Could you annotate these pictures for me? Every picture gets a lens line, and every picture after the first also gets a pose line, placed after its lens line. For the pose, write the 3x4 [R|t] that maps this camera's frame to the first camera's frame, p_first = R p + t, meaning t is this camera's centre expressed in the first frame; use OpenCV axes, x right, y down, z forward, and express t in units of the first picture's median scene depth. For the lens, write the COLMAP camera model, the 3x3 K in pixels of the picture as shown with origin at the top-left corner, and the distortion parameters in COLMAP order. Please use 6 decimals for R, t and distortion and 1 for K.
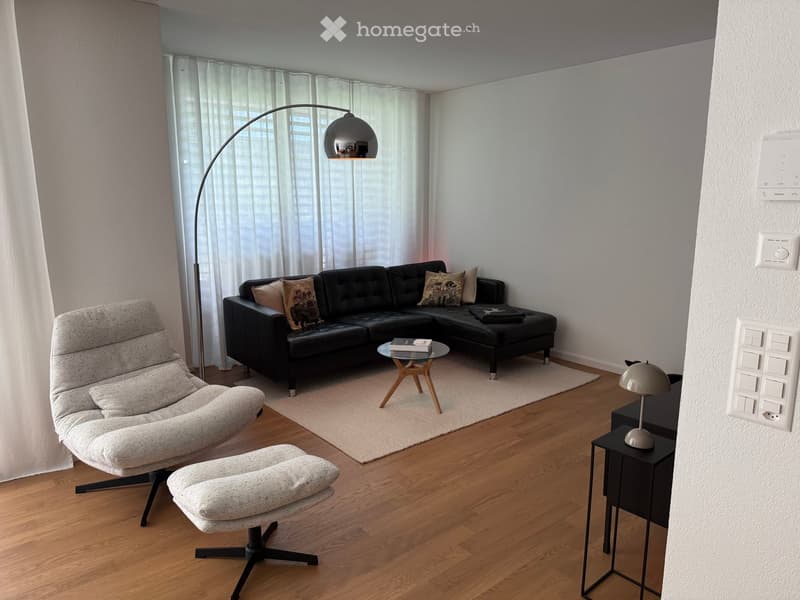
lens RADIAL K [[571.7, 0, 399.4], [0, 571.7, 296.2], [0, 0, 1]] dist [0.060618, -0.089745]
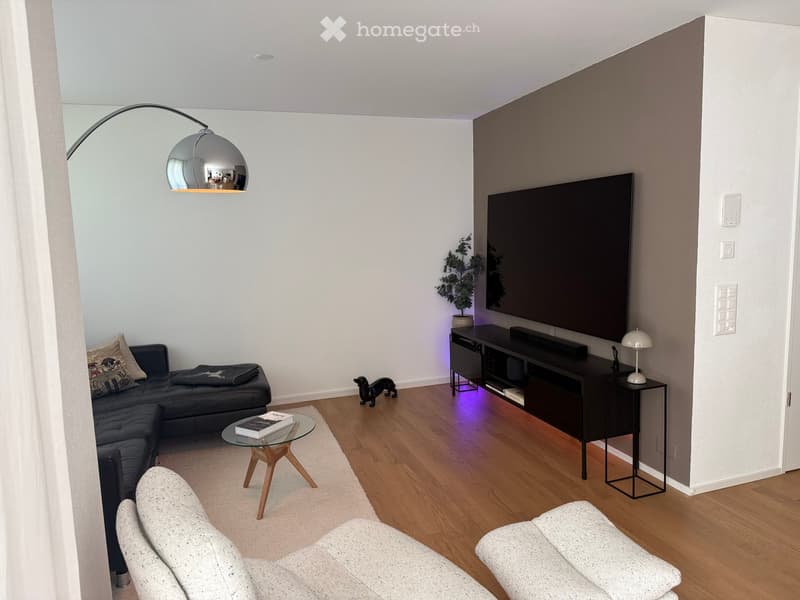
lens RADIAL K [[571.7, 0, 401.1], [0, 571.7, 303.7], [0, 0, 1]] dist [0.060618, -0.089745]
pose [[0.343655, -0.128152, 0.930311, -0.702704], [0.195860, 0.978641, 0.062459, -0.101742], [-0.918444, 0.160746, 0.361414, 0.554987]]
